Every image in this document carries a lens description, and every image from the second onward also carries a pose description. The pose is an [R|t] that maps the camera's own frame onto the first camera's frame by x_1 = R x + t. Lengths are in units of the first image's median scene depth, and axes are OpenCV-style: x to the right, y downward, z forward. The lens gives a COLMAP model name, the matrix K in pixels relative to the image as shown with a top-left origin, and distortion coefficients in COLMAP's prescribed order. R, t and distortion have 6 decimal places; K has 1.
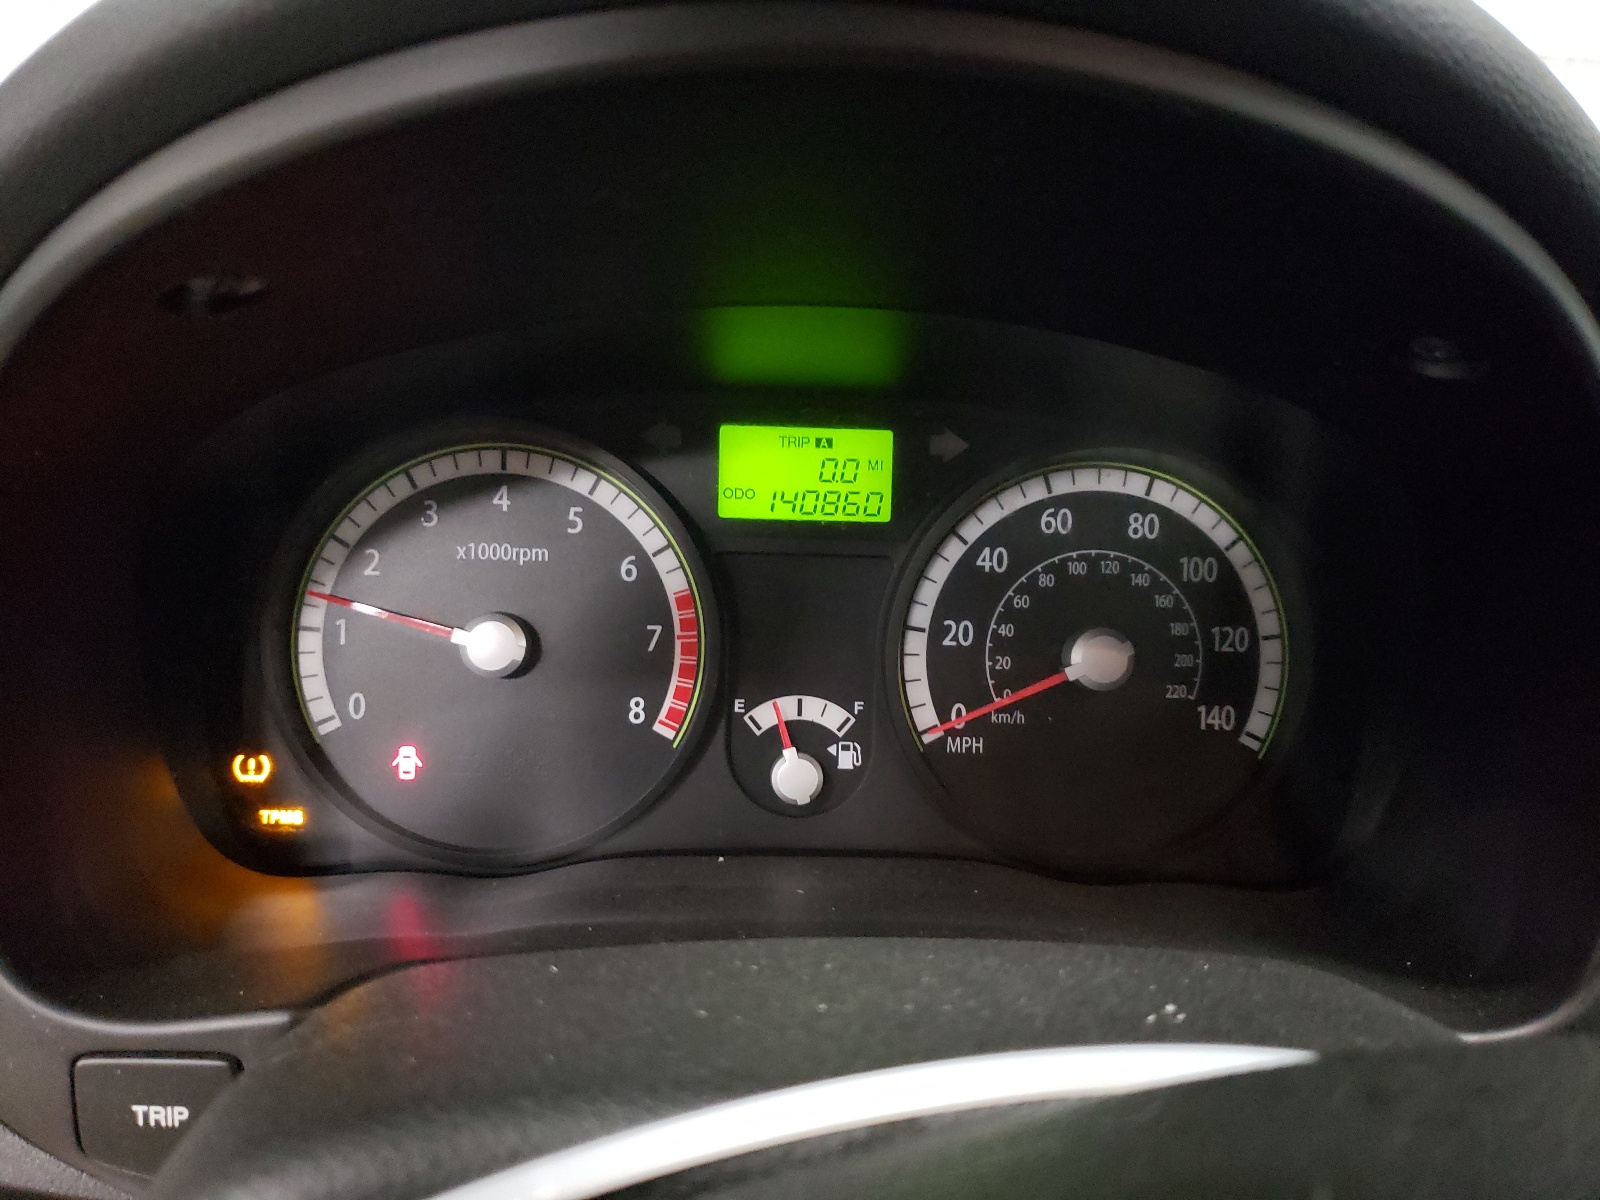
lens RADIAL K [[1209.3, 0, 806.6], [0, 1209.3, 602.5], [0, 0, 1]] dist [-0.009315, -0.003656]
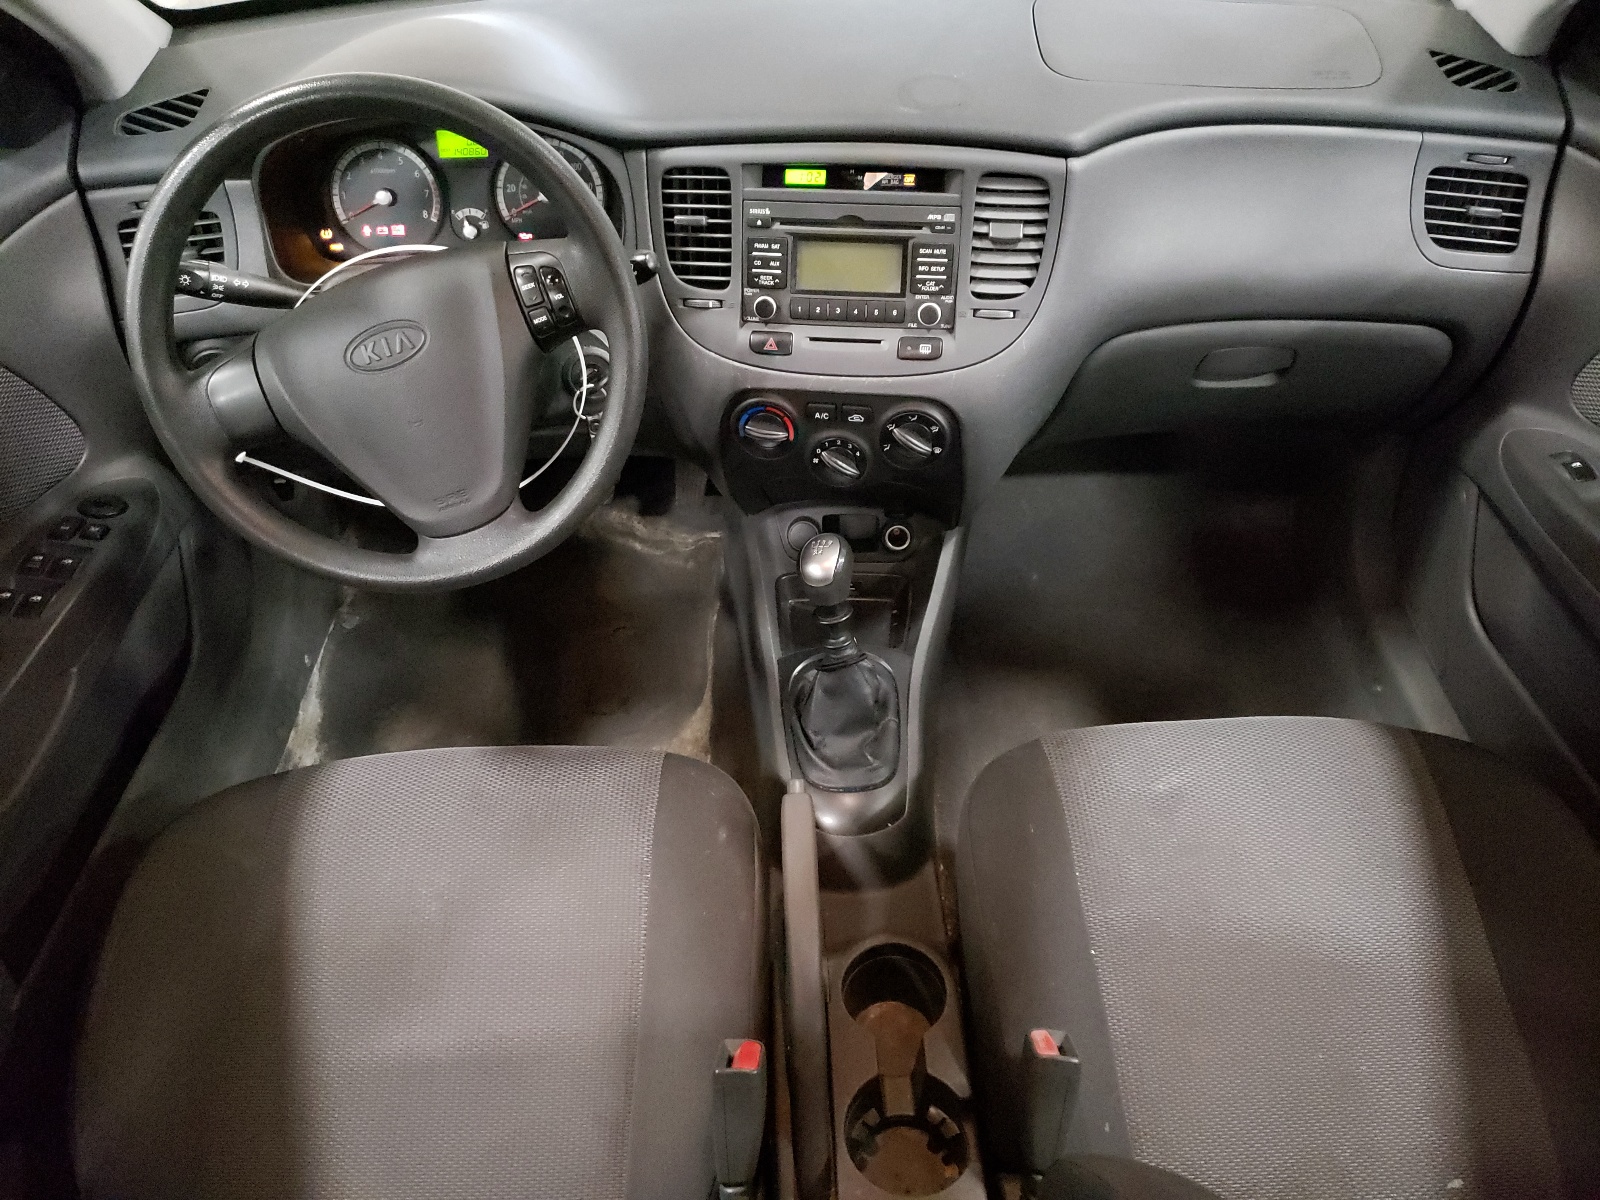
lens RADIAL K [[1209.3, 0, 790.8], [0, 1209.3, 604.0], [0, 0, 1]] dist [-0.009315, -0.003656]
pose [[0.998510, -0.035250, -0.041646, 1.098110], [0.046792, 0.945802, 0.321356, 0.082782], [0.028061, -0.322826, 0.946042, -2.874185]]
